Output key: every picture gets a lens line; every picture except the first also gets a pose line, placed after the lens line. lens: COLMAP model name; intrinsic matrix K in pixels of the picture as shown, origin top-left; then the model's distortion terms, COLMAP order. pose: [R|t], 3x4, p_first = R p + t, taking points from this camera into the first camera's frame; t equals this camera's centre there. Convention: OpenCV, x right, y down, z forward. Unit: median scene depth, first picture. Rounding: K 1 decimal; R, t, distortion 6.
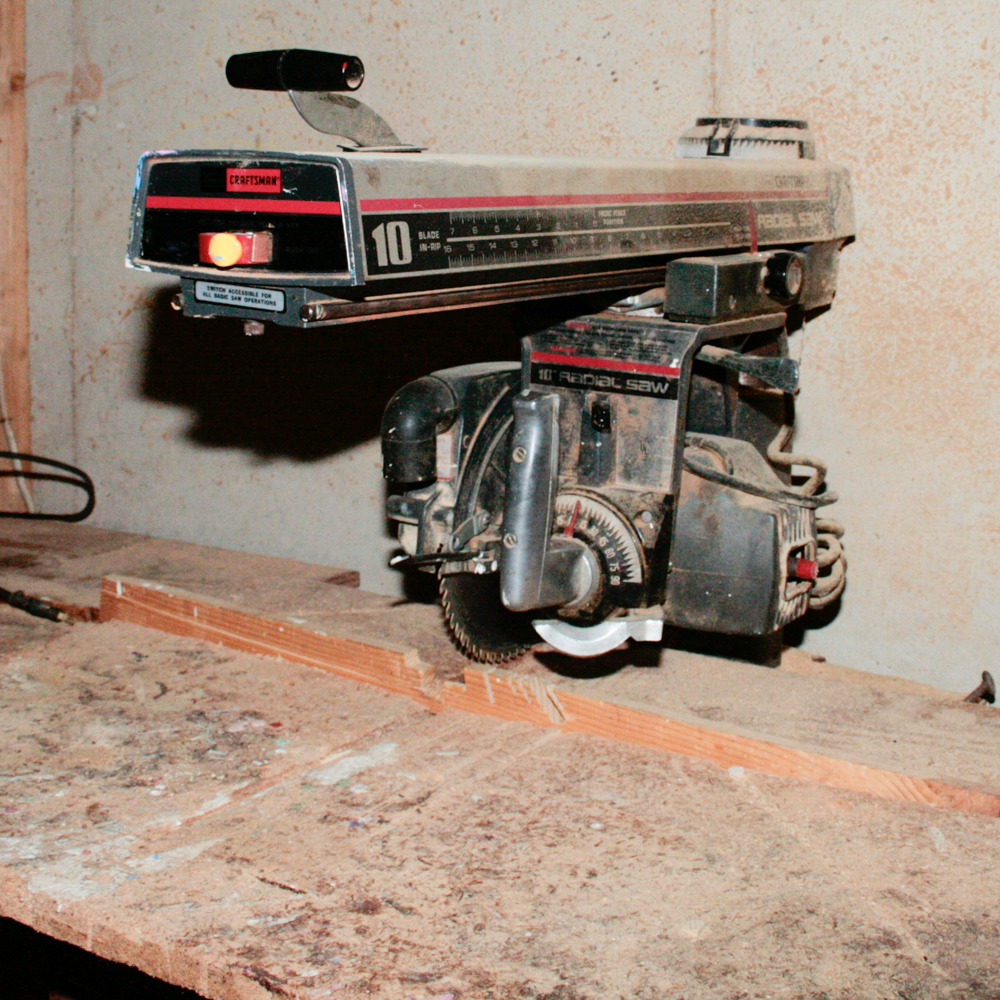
lens RADIAL K [[1684.9, 0, 497.7], [0, 1684.9, 491.6], [0, 0, 1]] dist [-0.084358, 0.000000]
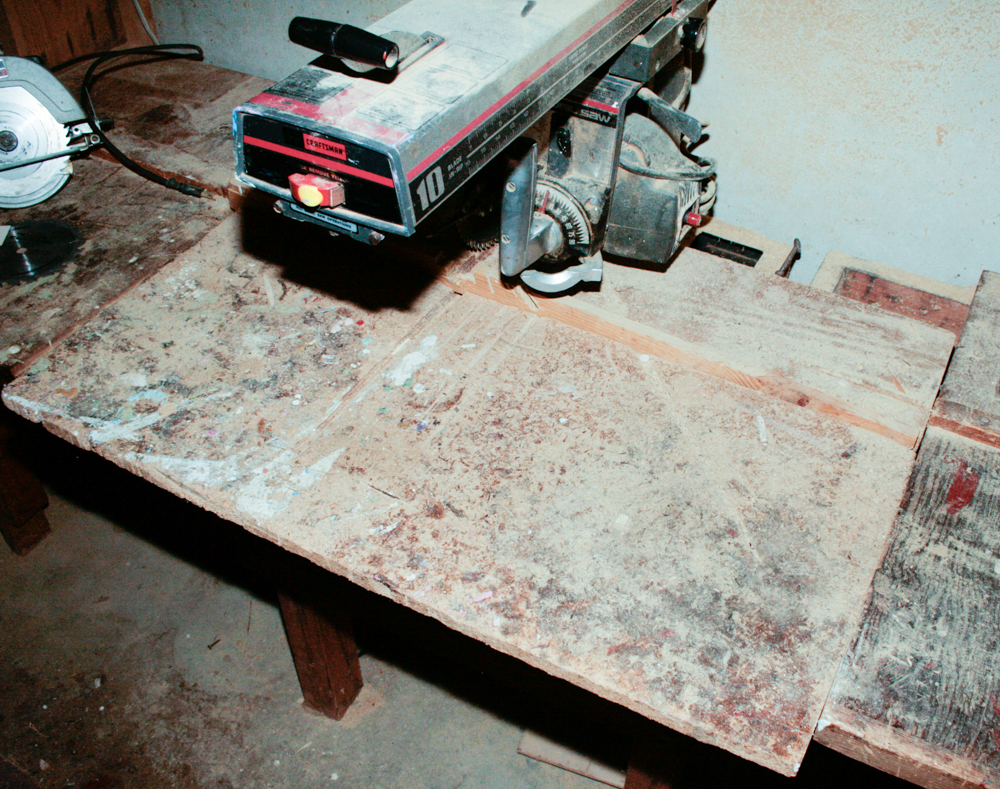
lens RADIAL K [[1001.4, 0, 535.3], [0, 1001.4, 452.9], [0, 0, 1]] dist [-0.096939, 0.000000]
pose [[0.997469, -0.046898, 0.053437, -0.025197], [0.007366, 0.815716, 0.578406, -0.365547], [-0.070715, -0.576549, 0.813997, 0.164103]]
